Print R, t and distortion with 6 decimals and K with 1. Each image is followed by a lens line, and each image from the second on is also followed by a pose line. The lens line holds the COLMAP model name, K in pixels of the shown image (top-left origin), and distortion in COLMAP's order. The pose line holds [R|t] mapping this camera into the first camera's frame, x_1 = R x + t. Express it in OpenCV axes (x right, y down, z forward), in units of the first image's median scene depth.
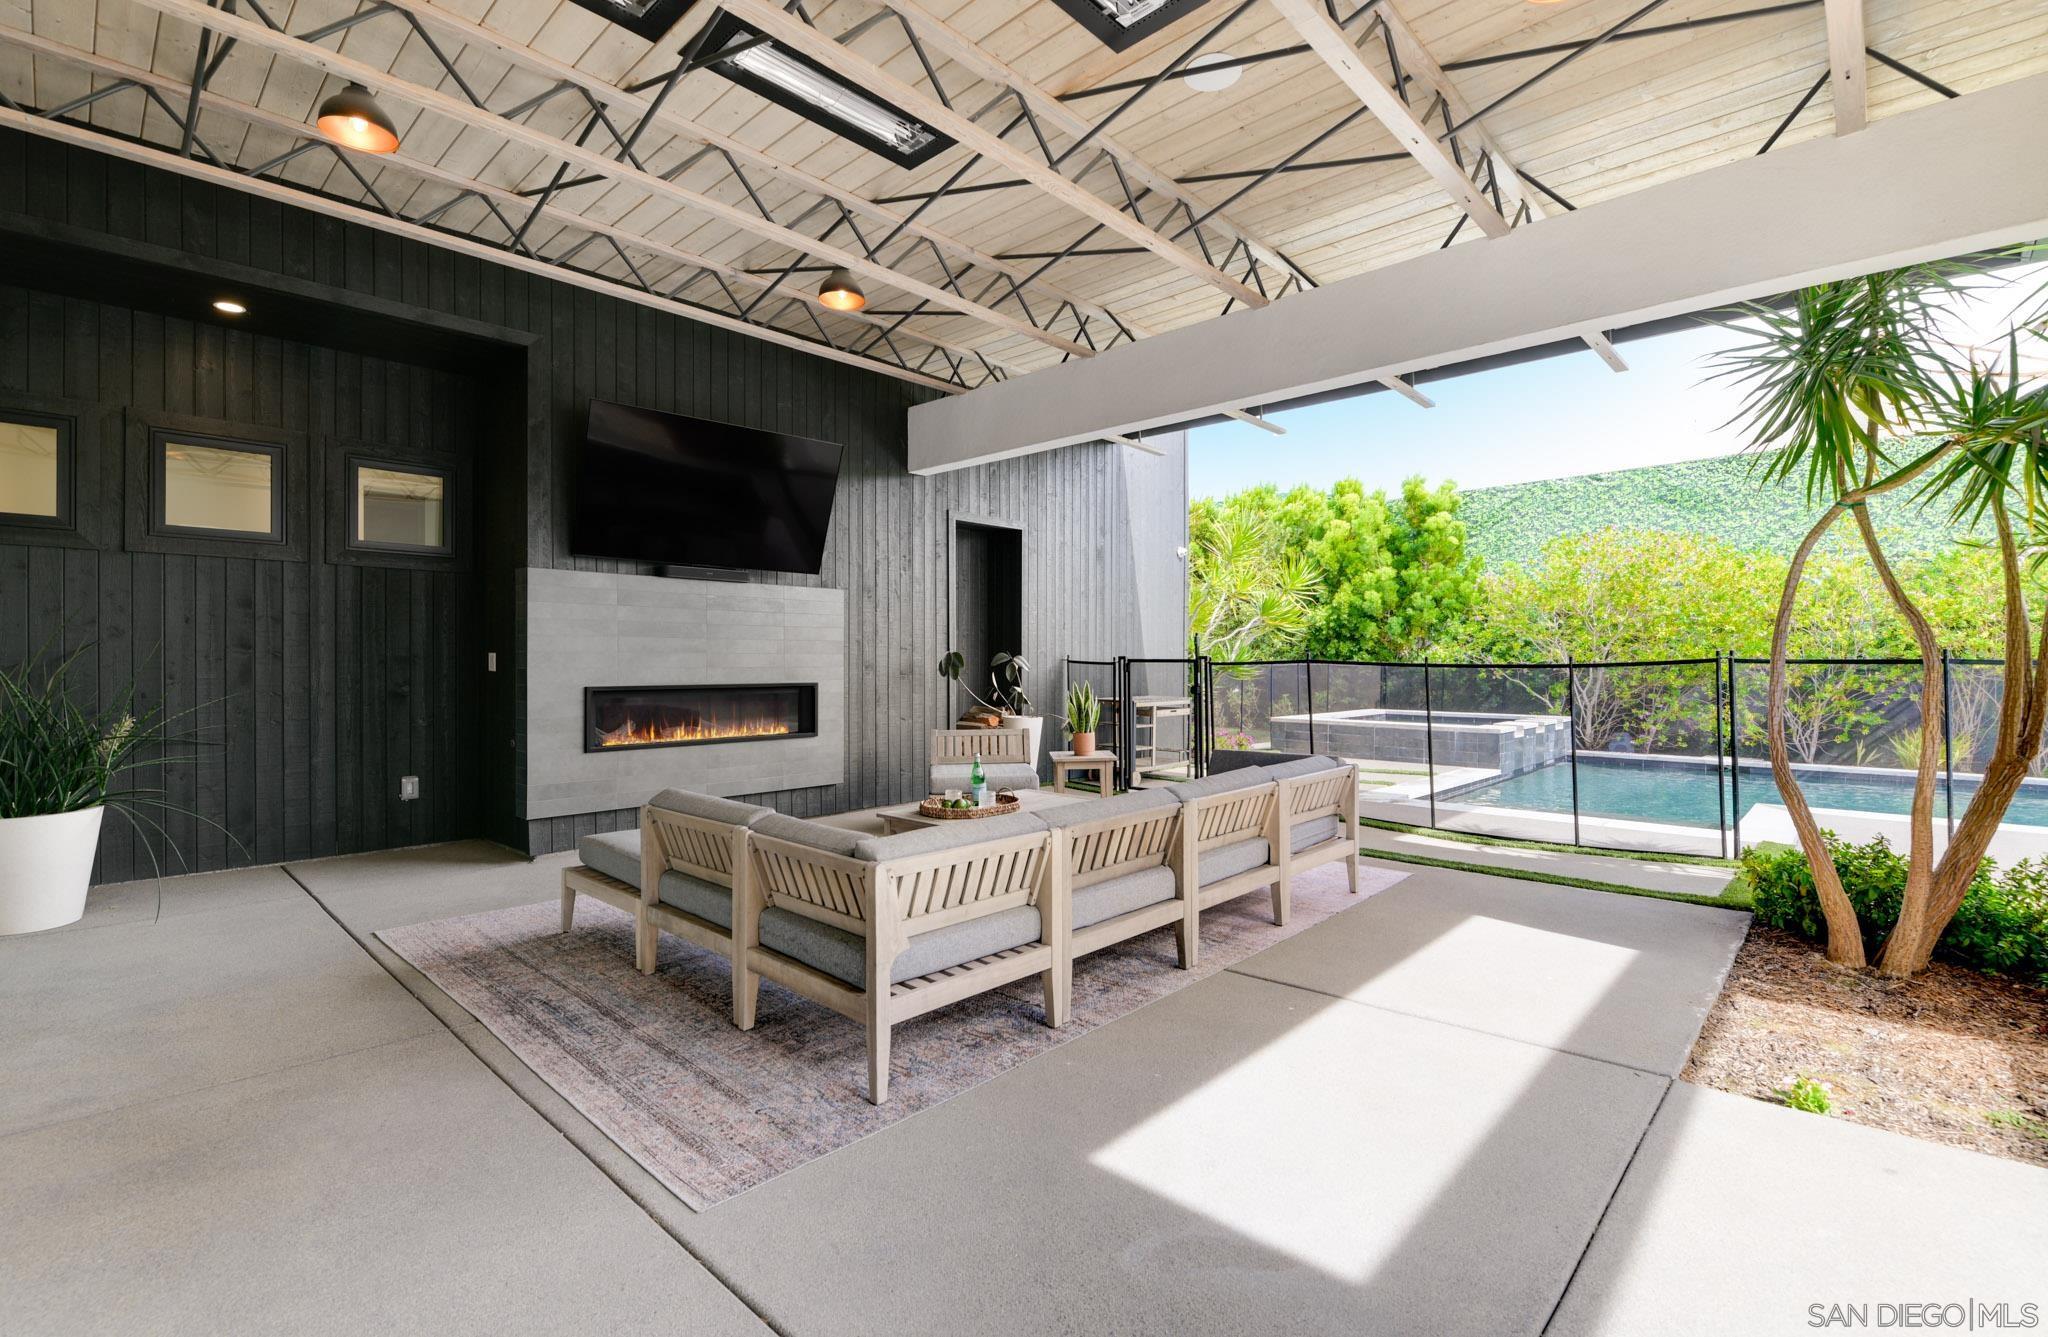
lens RADIAL K [[930.1, 0, 1024.0], [0, 930.1, 668.5], [0, 0, 1]] dist [0.001824, 0.000025]
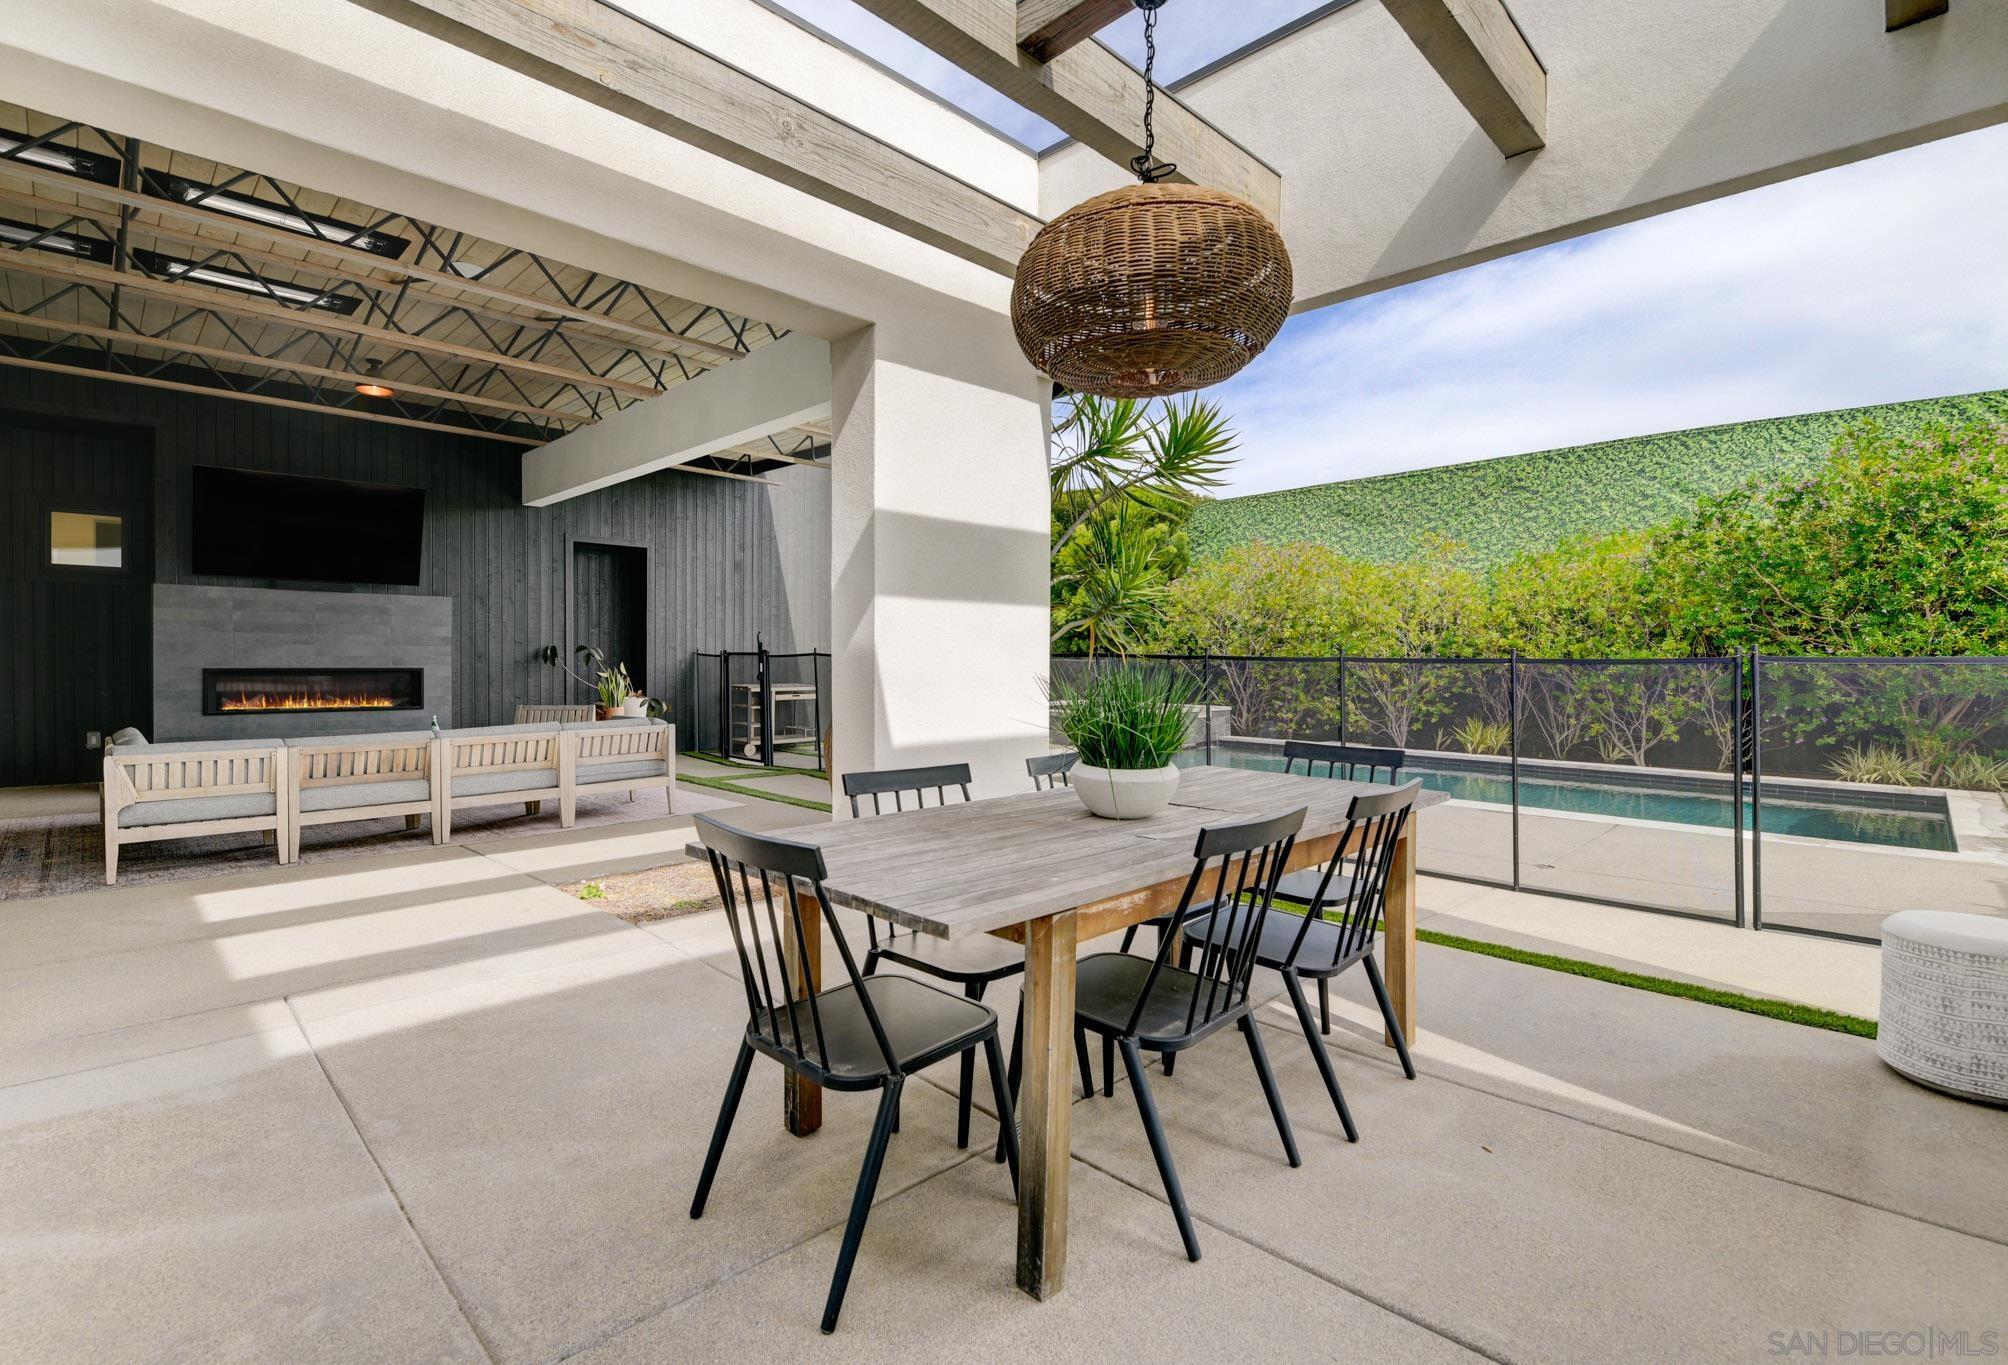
lens RADIAL K [[915.6, 0, 929.0], [0, 915.6, 674.1], [0, 0, 1]] dist [0.001895, 0.000244]
pose [[0.998697, 0.006907, -0.050566, 0.486079], [-0.006417, 0.999931, 0.009847, 0.005624], [0.050630, -0.009510, 0.998672, -0.228763]]
